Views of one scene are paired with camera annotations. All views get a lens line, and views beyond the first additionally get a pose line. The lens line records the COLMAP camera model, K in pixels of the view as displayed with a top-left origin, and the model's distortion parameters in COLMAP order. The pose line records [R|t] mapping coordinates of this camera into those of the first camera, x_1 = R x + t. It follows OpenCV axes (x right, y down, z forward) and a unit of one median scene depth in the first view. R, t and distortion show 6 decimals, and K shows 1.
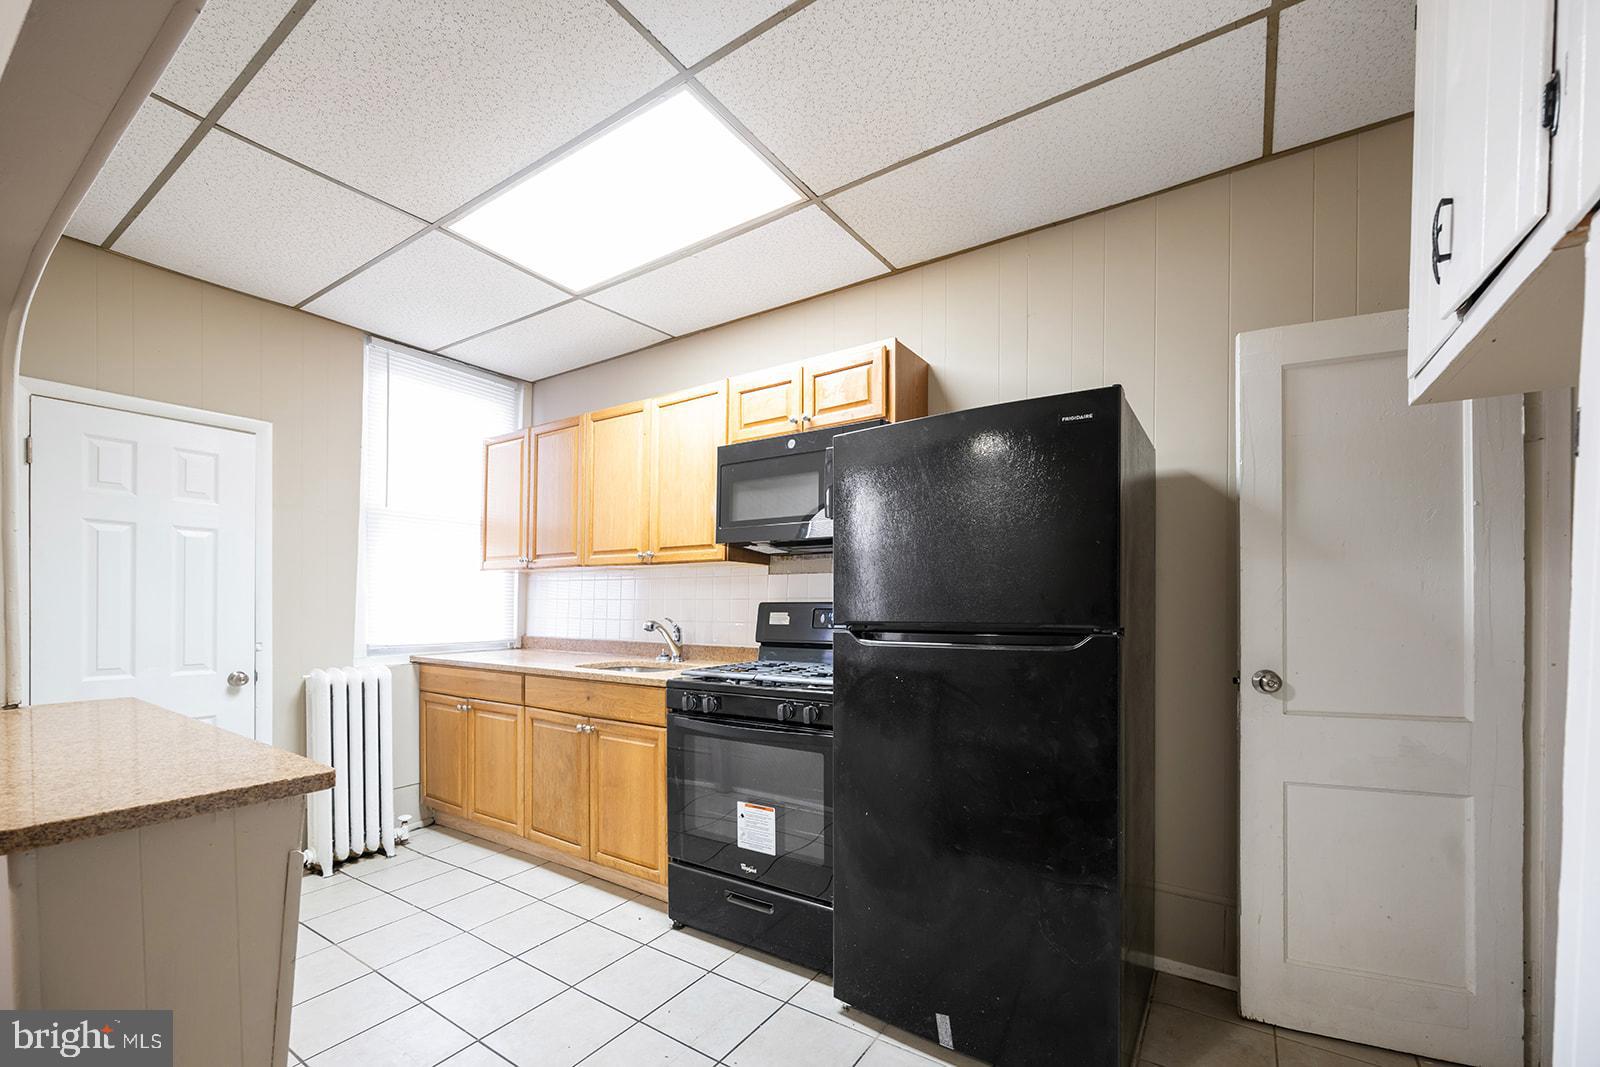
lens RADIAL K [[655.8, 0, 816.7], [0, 655.8, 605.0], [0, 0, 1]] dist [-0.000457, 0.000022]
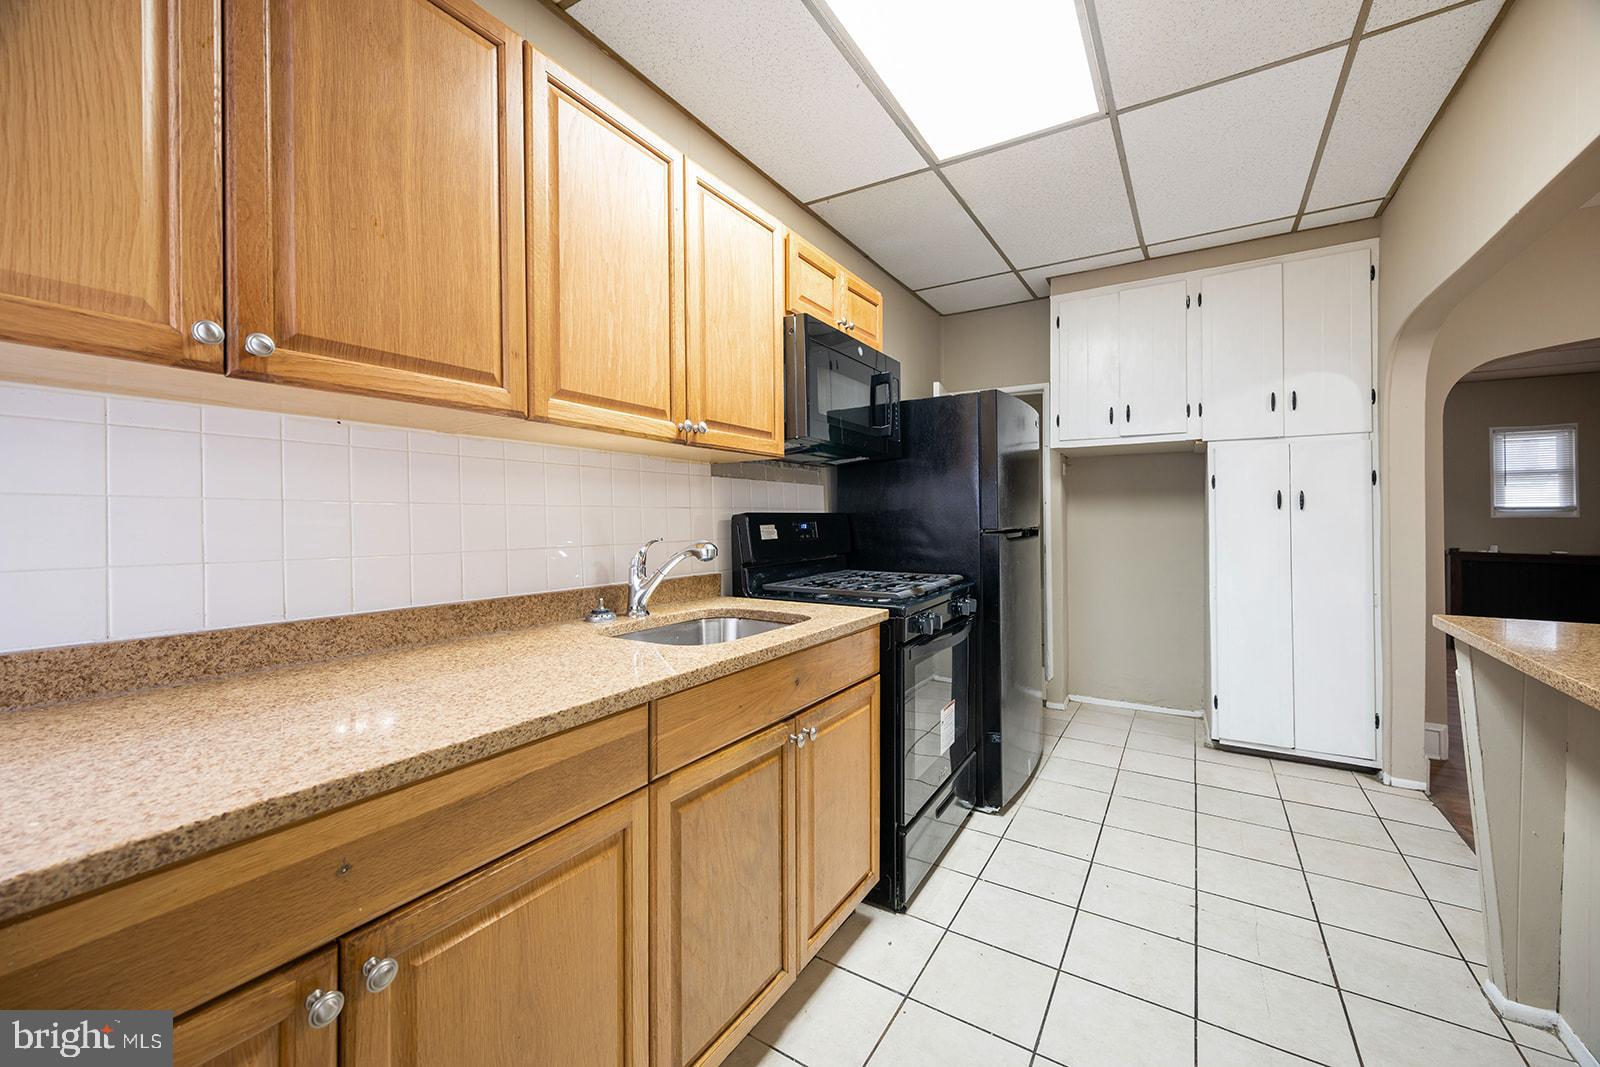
lens RADIAL K [[655.8, 0, 794.7], [0, 655.8, 514.5], [0, 0, 1]] dist [-0.000457, 0.000022]
pose [[-0.031908, 0.002573, 0.999487, -0.873349], [0.006203, 0.999978, -0.002376, 0.000362], [-0.999472, 0.006124, -0.031923, 0.982445]]
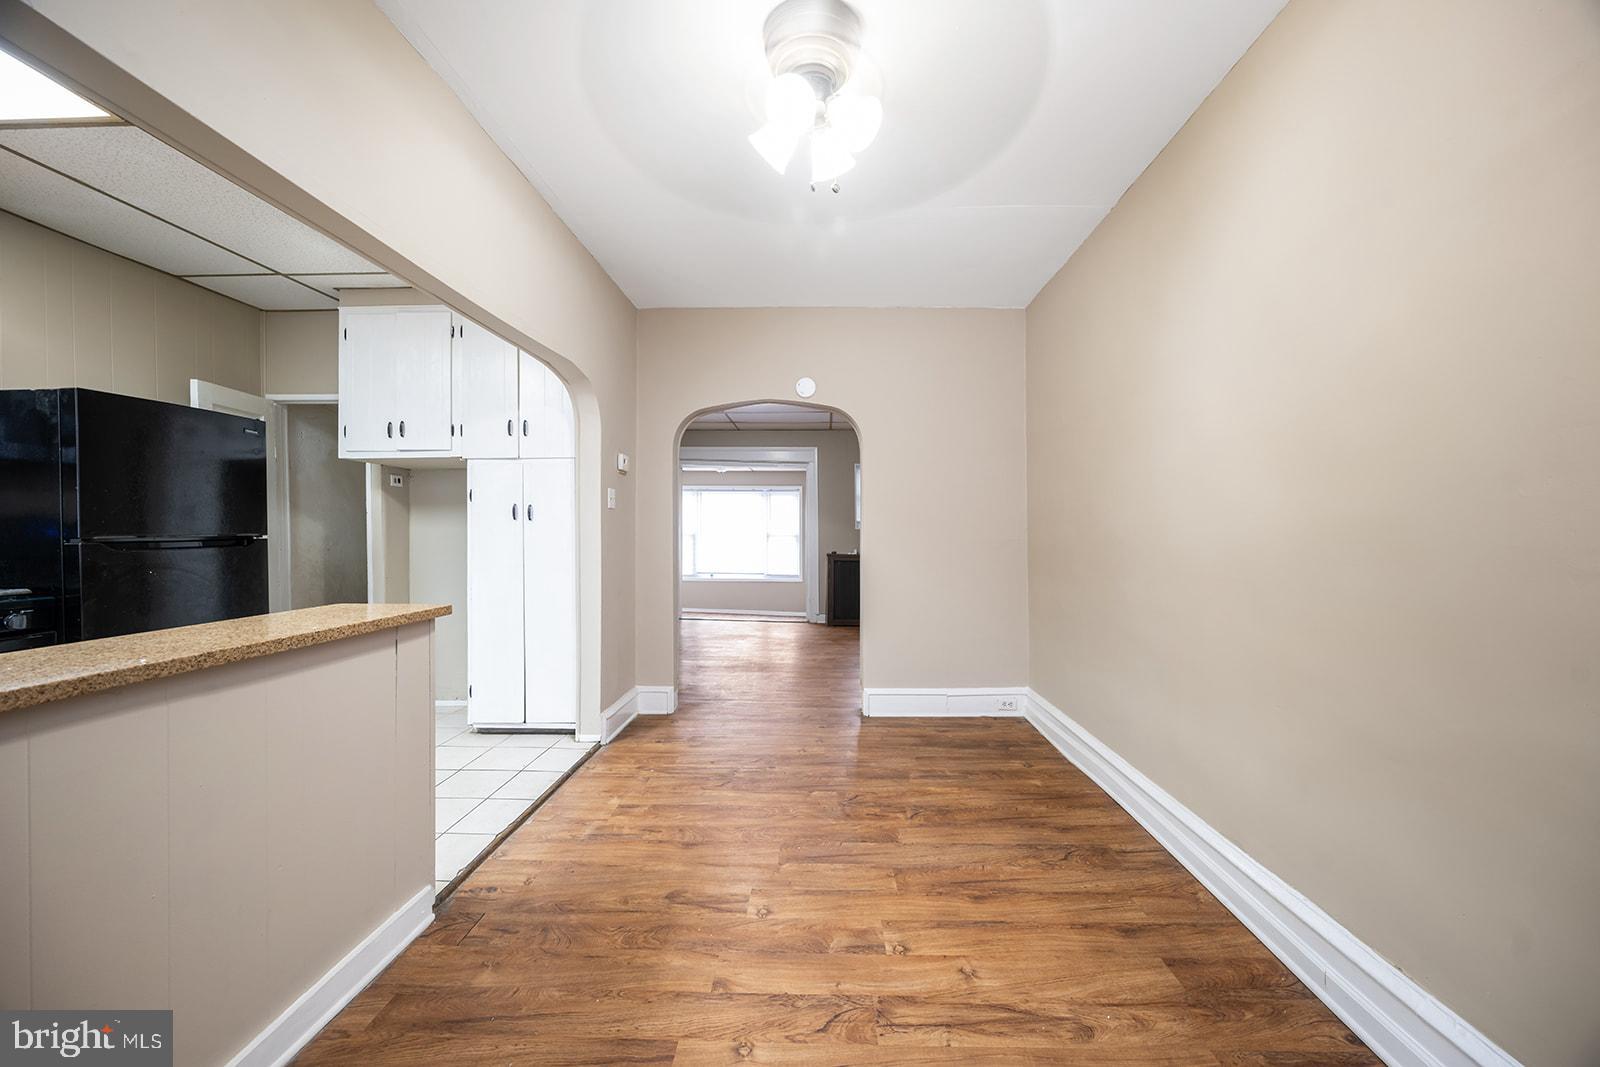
lens RADIAL K [[655.8, 0, 808.8], [0, 655.8, 532.6], [0, 0, 1]] dist [-0.000457, 0.000022]
pose [[-0.530329, -0.001327, 0.847791, -1.198186], [0.008053, 0.999946, 0.006603, 0.014982], [-0.847754, 0.010329, -0.530289, 0.319456]]
